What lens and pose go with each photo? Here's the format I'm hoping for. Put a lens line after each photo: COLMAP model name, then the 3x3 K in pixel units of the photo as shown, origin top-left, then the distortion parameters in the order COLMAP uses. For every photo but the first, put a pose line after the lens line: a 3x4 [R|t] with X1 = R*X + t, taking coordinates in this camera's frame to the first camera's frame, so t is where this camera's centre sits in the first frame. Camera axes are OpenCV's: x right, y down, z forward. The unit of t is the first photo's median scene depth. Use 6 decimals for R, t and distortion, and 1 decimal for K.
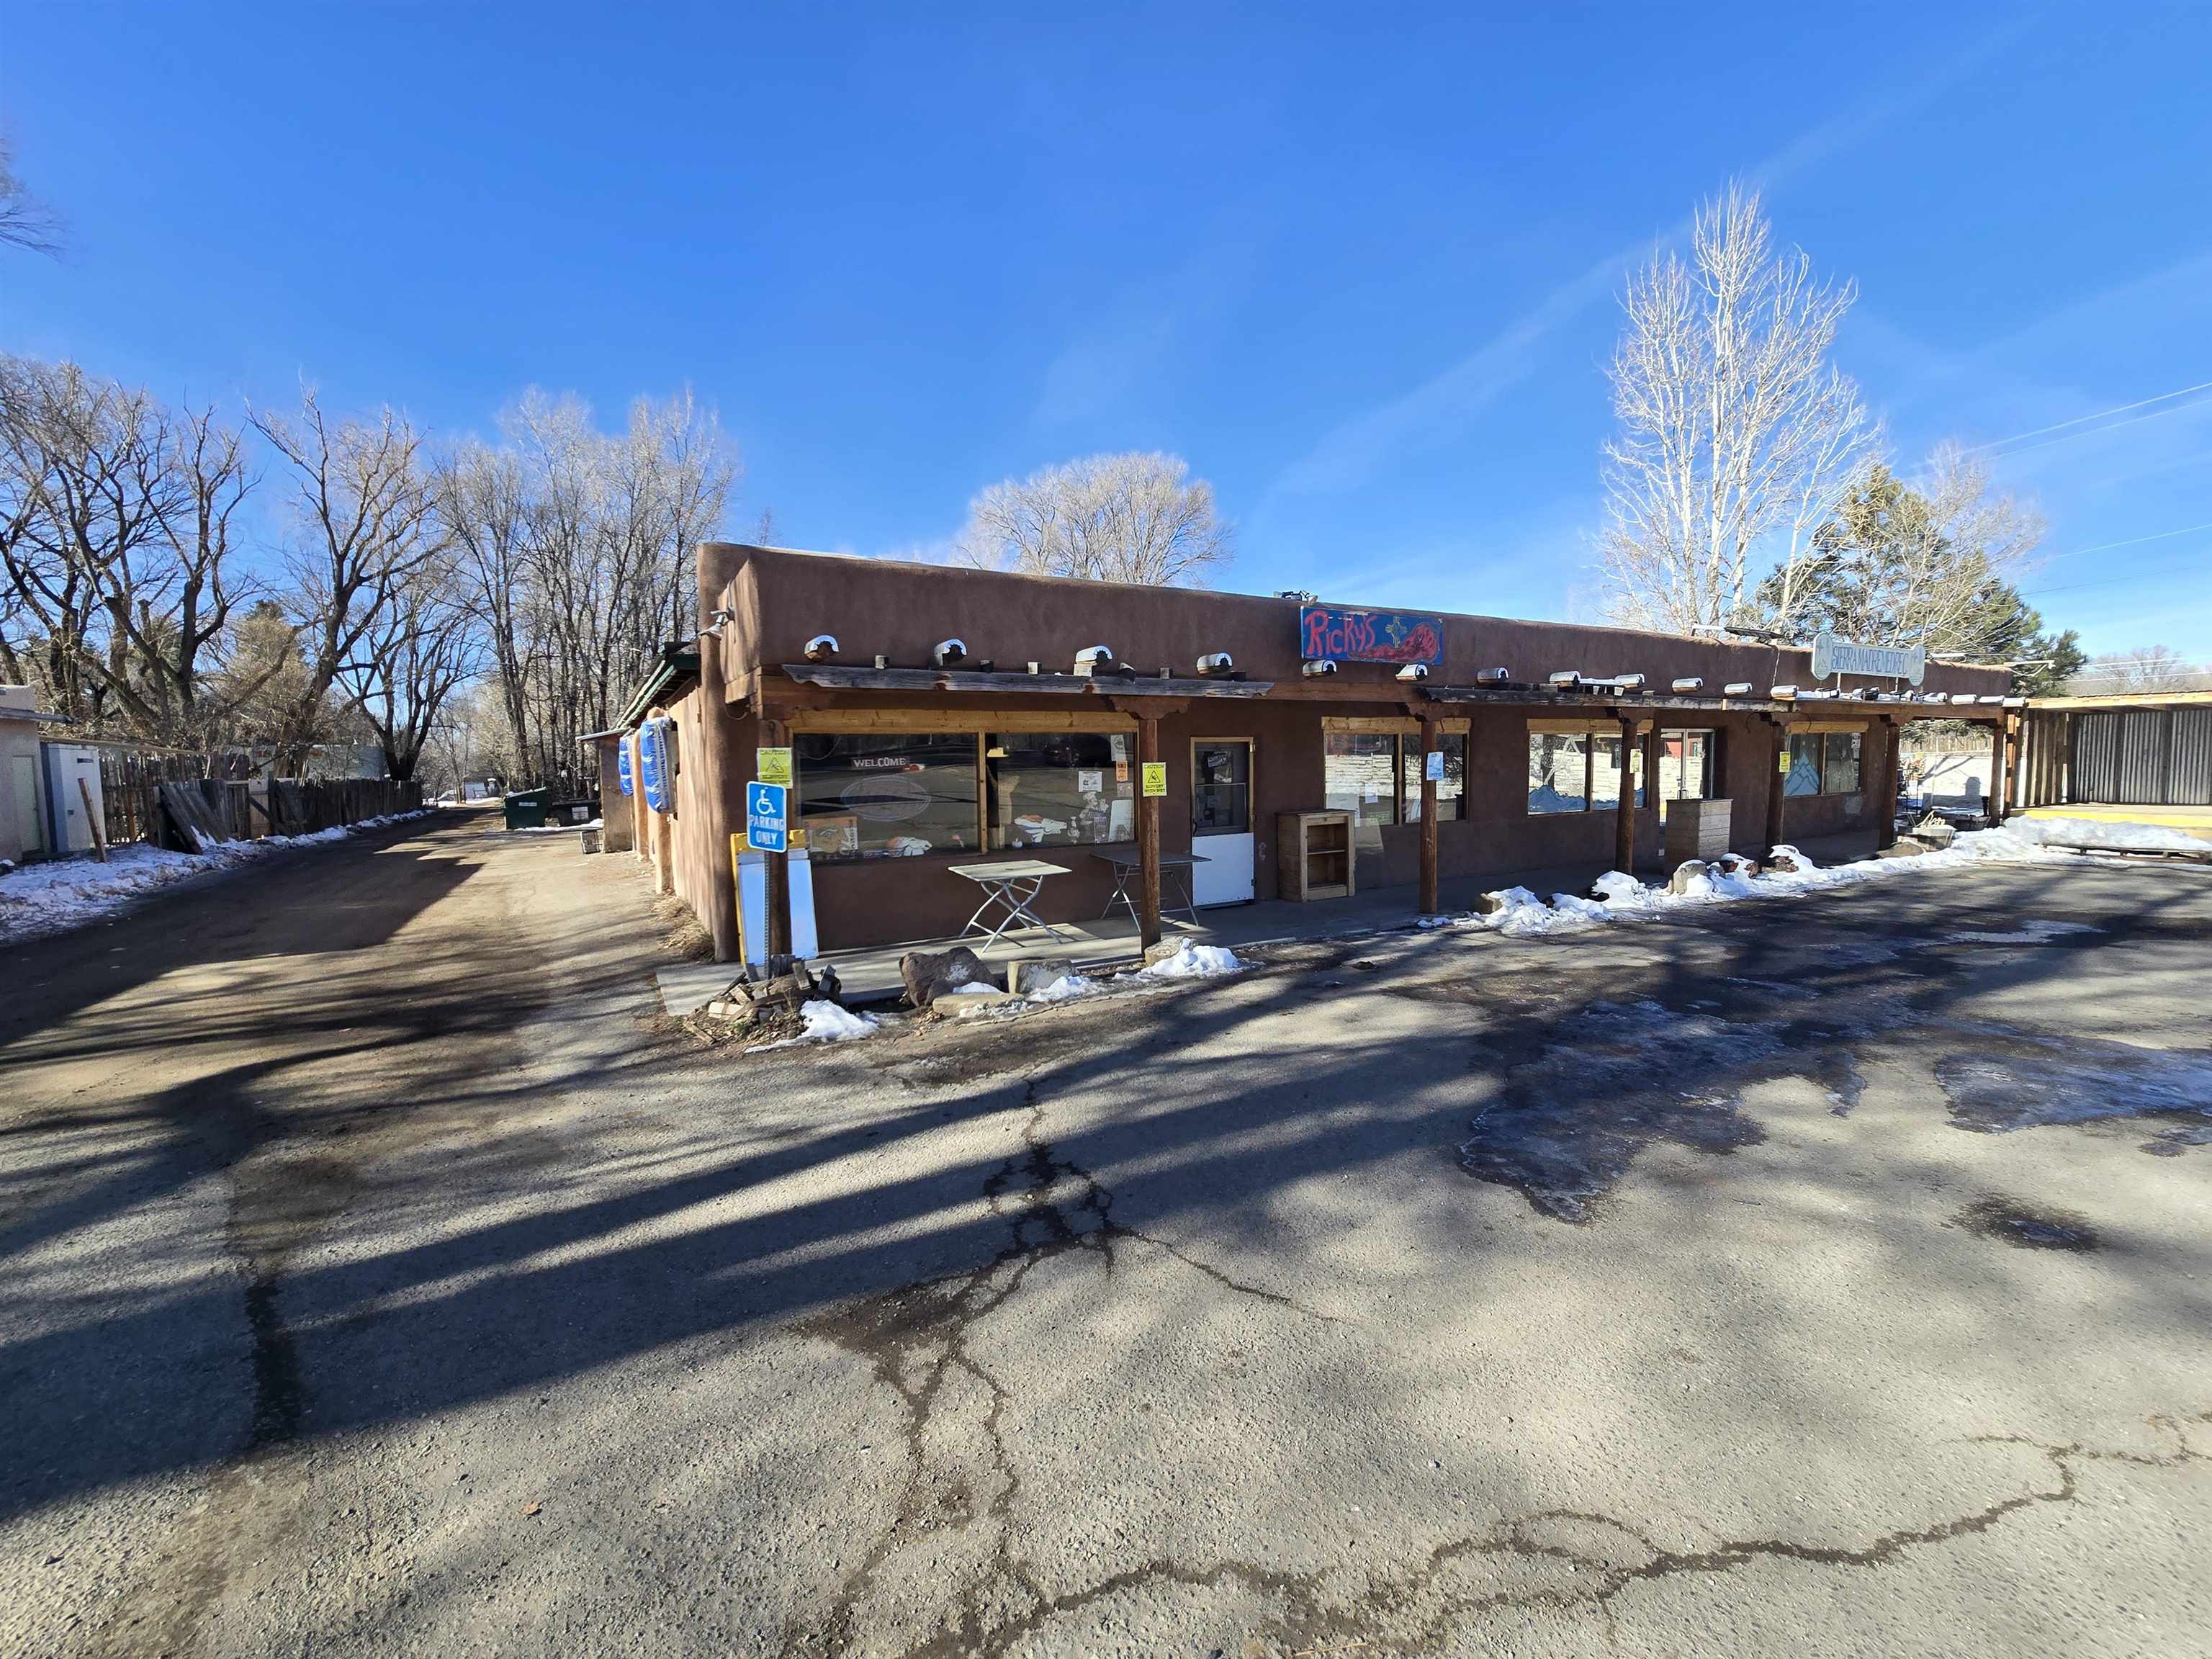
lens RADIAL K [[886.3, 0, 1098.1], [0, 886.3, 830.0], [0, 0, 1]] dist [-0.002641, -0.000216]
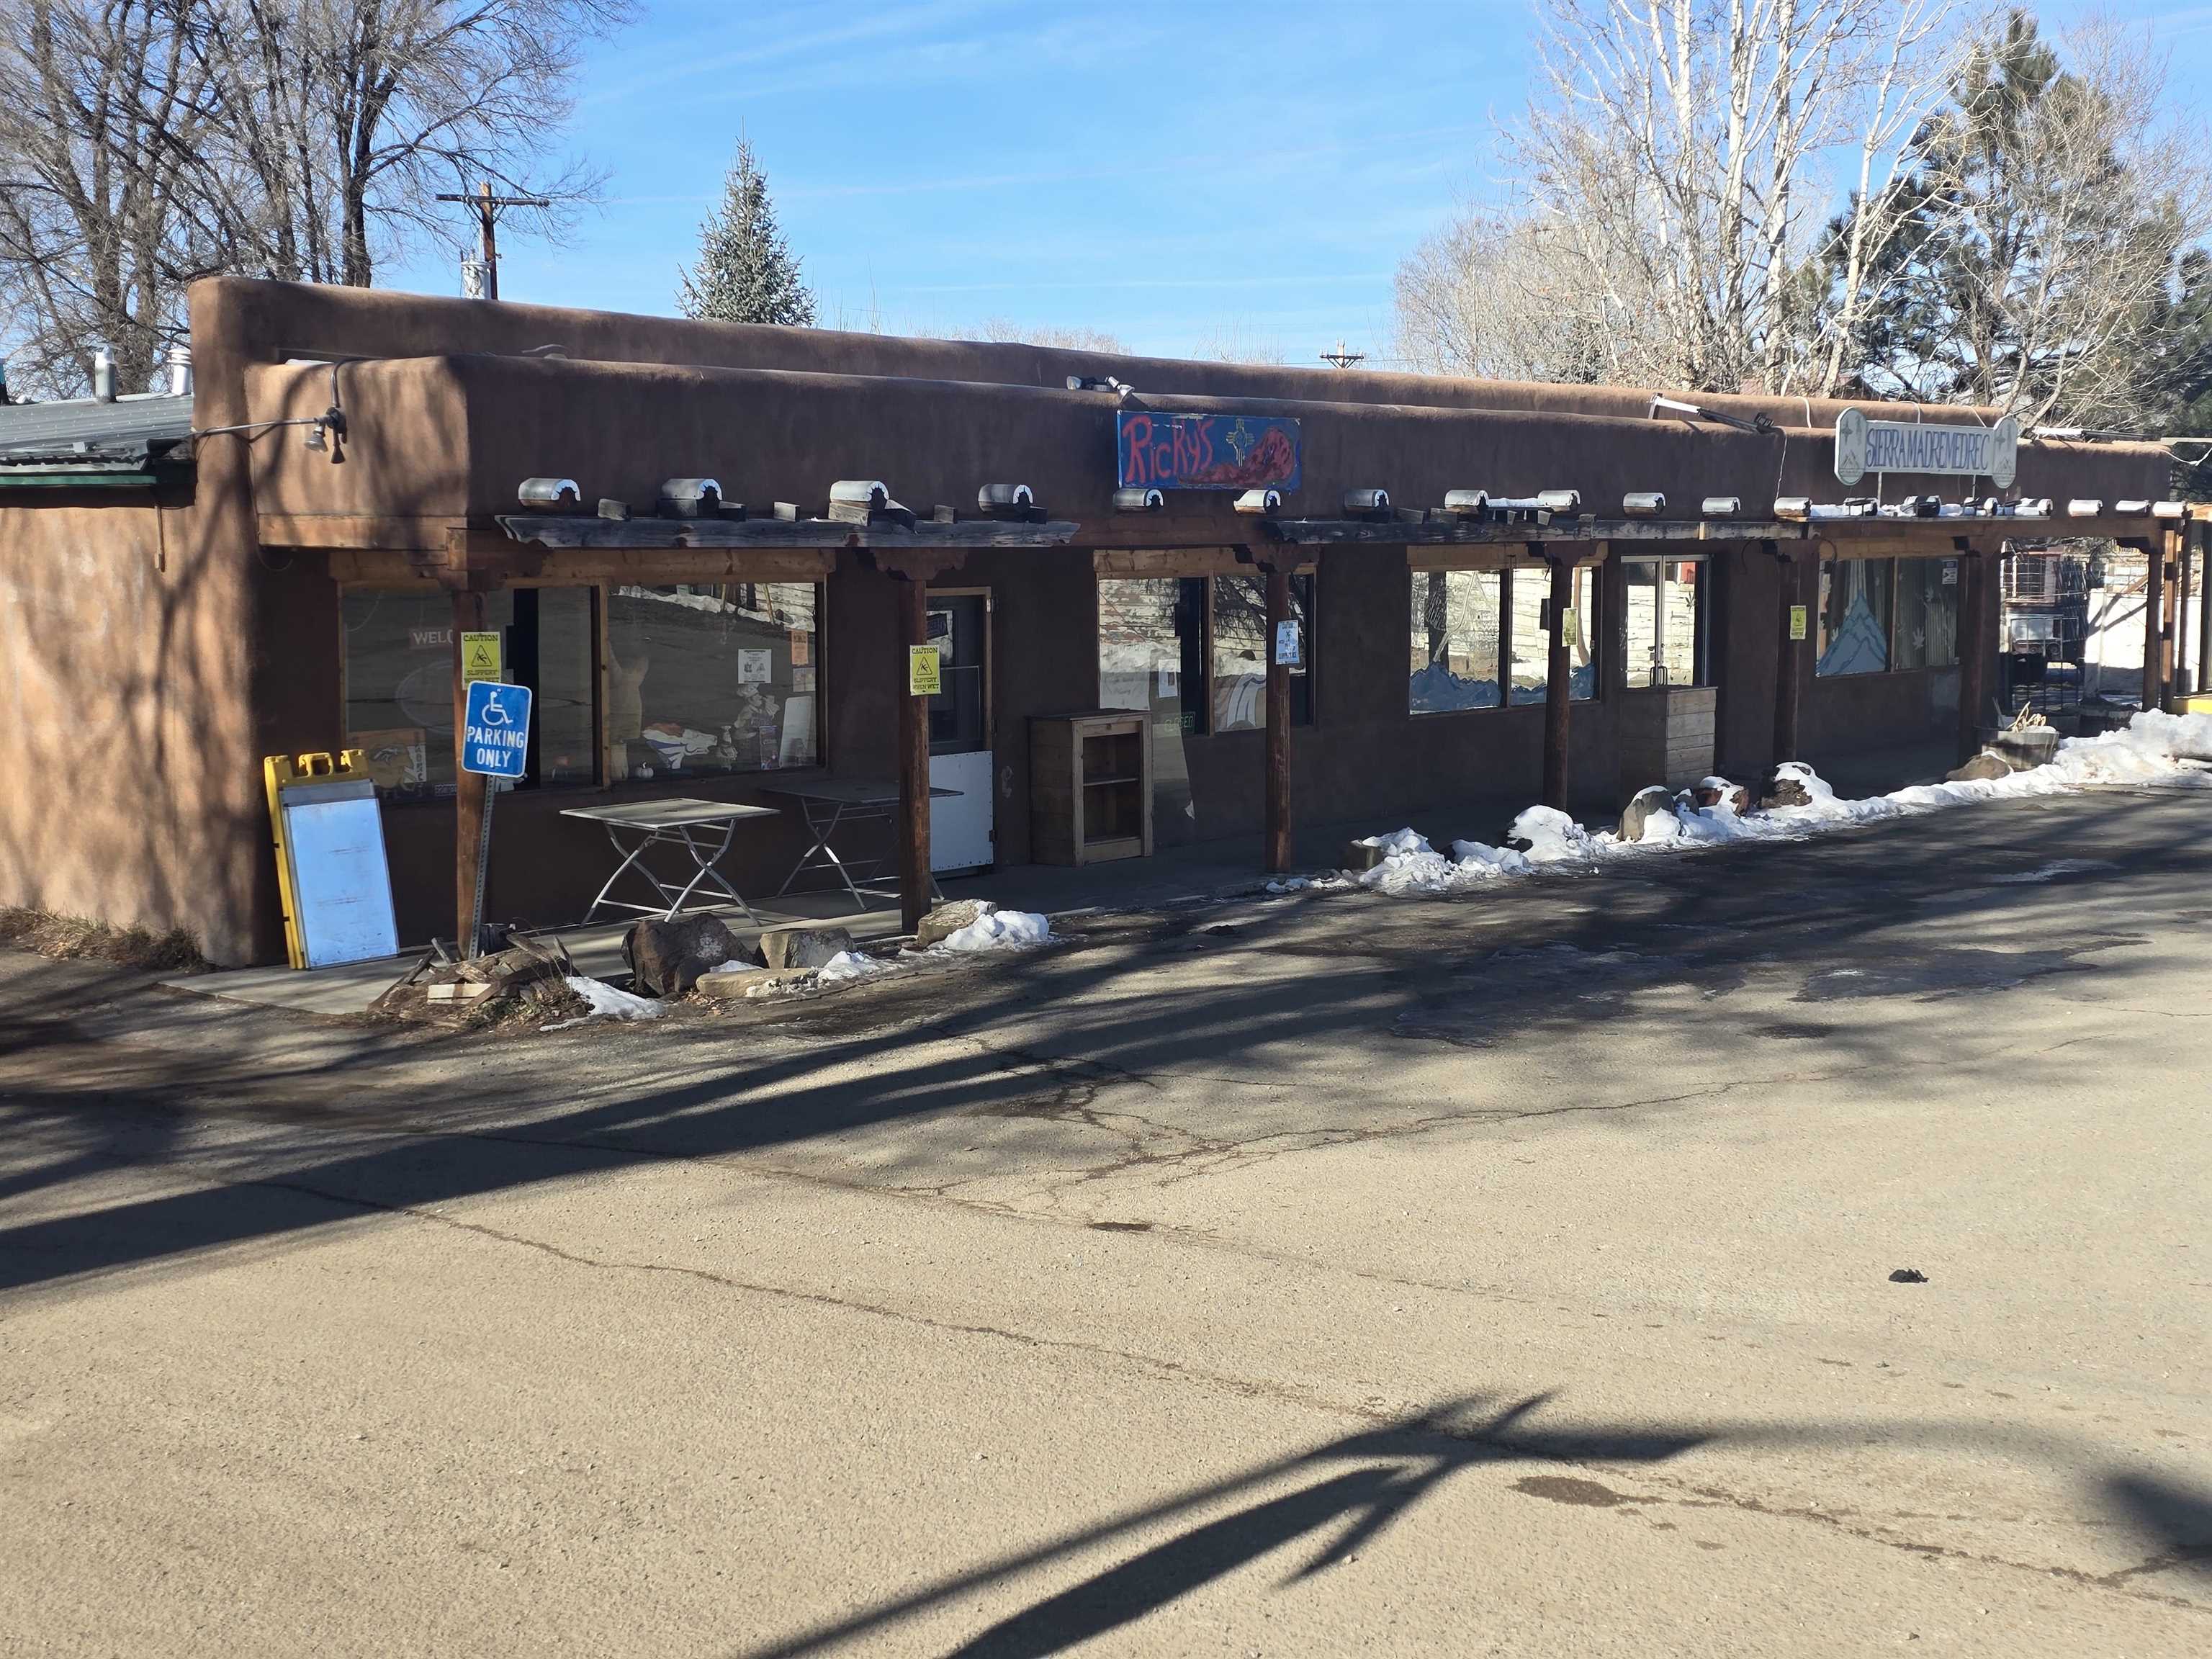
lens RADIAL K [[2835.3, 0, 1106.0], [0, 2835.3, 829.5], [0, 0, 1]] dist [0.230643, -0.921940]
pose [[0.935254, -0.021337, 0.353333, -0.415432], [0.012974, 0.999577, 0.026020, 0.007357], [-0.353738, -0.019751, 0.935136, -0.774752]]
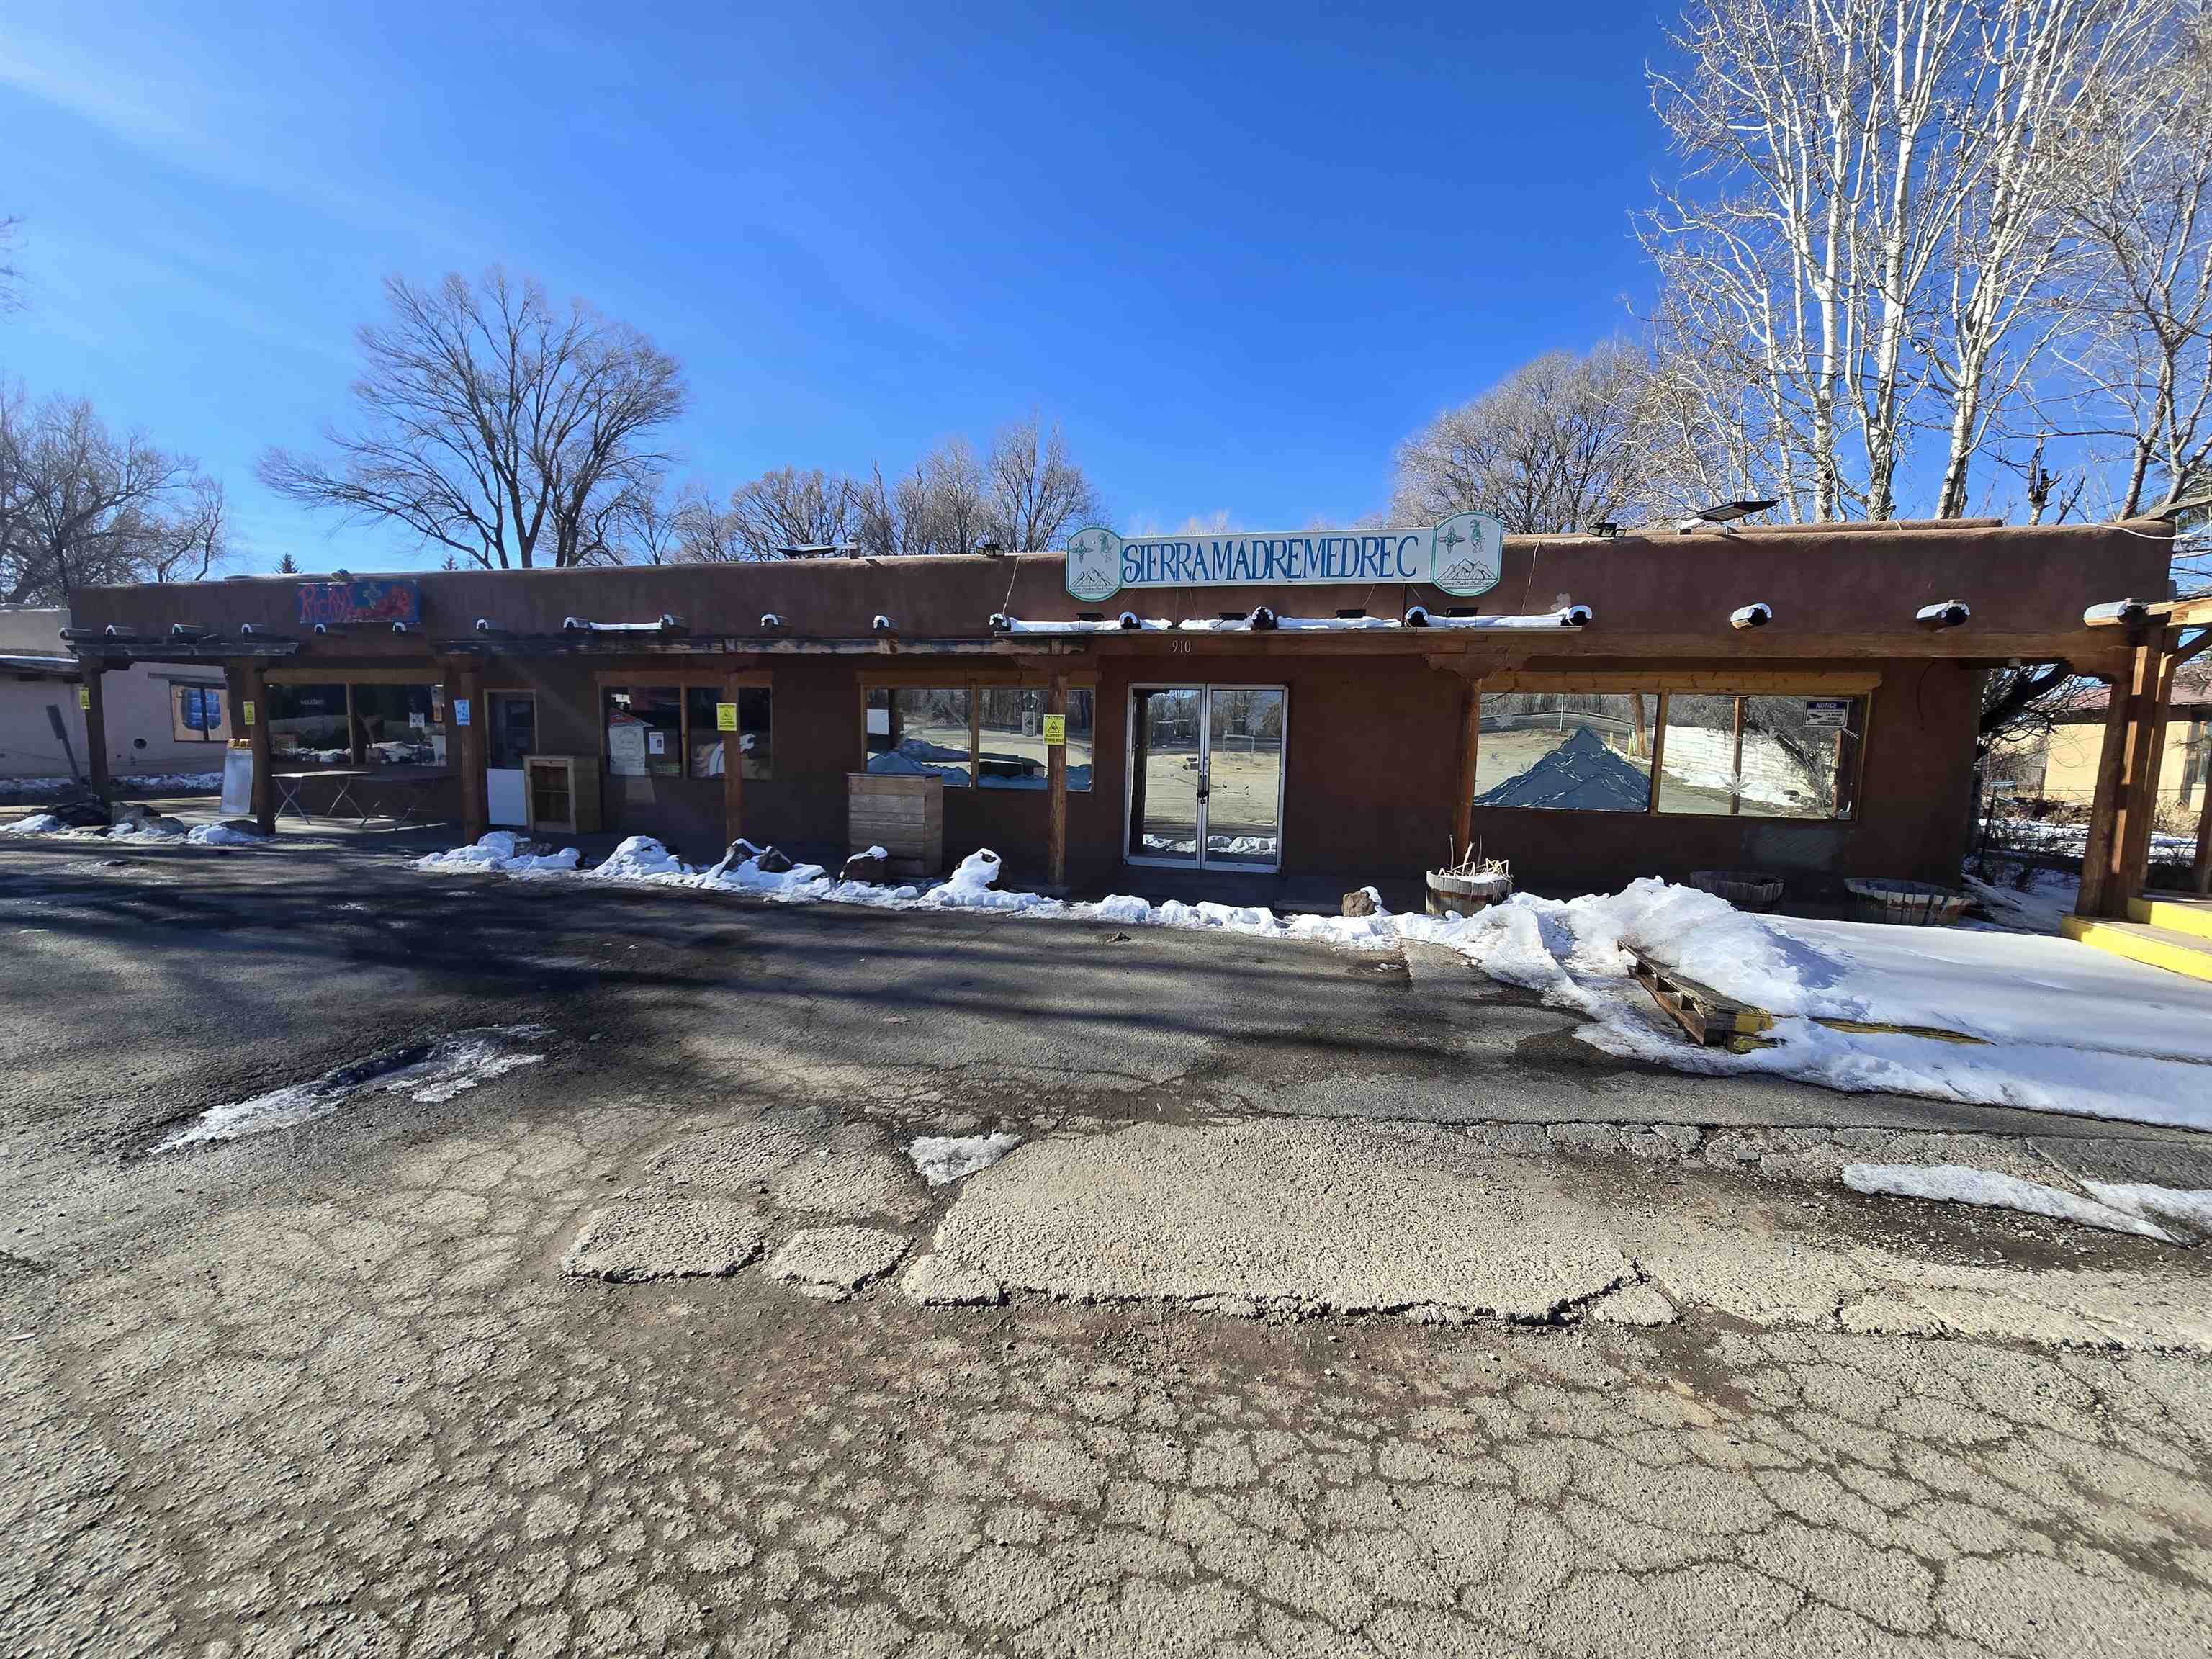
lens RADIAL K [[886.3, 0, 1098.1], [0, 886.3, 830.0], [0, 0, 1]] dist [-0.002641, -0.000216]
pose [[0.725292, 0.108092, -0.679903, 1.522079], [-0.086516, 0.994079, 0.065749, -0.059067], [0.682984, 0.011135, 0.730348, 0.646969]]
